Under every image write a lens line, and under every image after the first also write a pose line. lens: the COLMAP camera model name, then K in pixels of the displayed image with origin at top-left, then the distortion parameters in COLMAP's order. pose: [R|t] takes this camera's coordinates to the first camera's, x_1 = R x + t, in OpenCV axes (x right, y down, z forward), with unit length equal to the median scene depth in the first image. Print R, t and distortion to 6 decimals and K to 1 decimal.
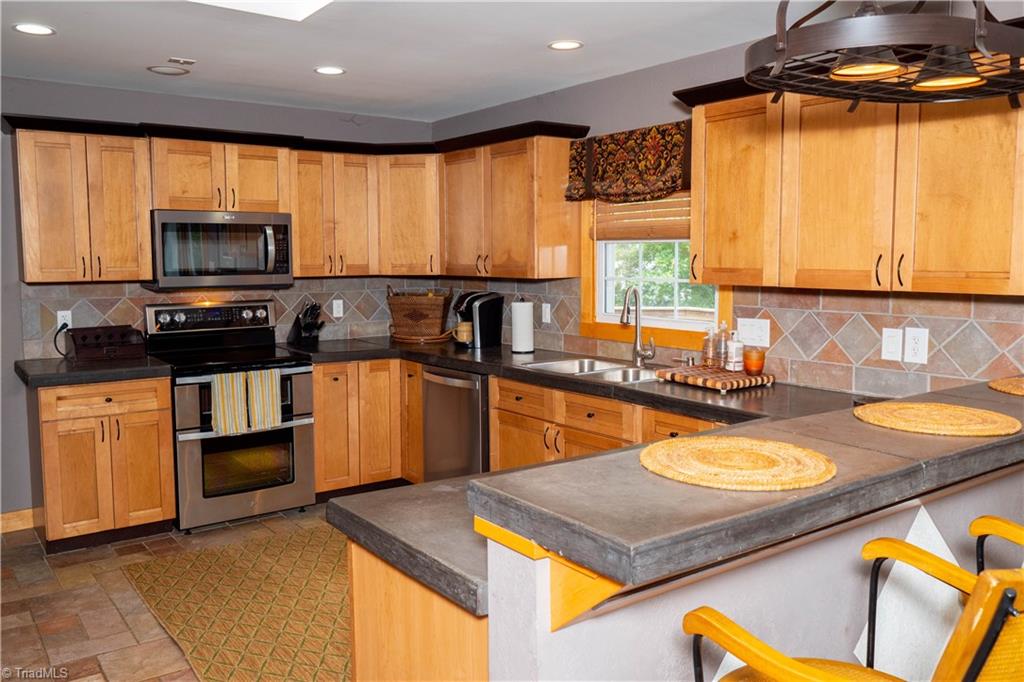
lens RADIAL K [[850.5, 0, 510.5], [0, 850.5, 339.5], [0, 0, 1]] dist [-0.004196, -0.003133]
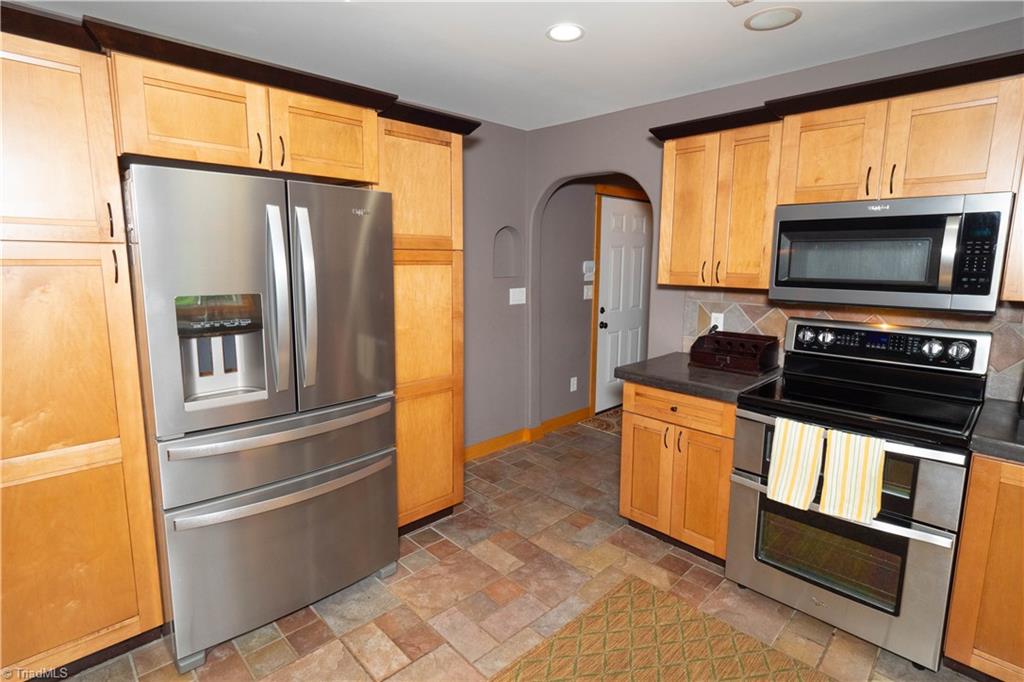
lens RADIAL K [[509.8, 0, 510.9], [0, 509.8, 331.4], [0, 0, 1]] dist [-0.004457, -0.000021]
pose [[0.131258, 0.144341, -0.980784, 0.056402], [-0.111327, 0.985232, 0.130096, -0.065975], [0.985077, 0.092112, 0.145388, 0.671189]]
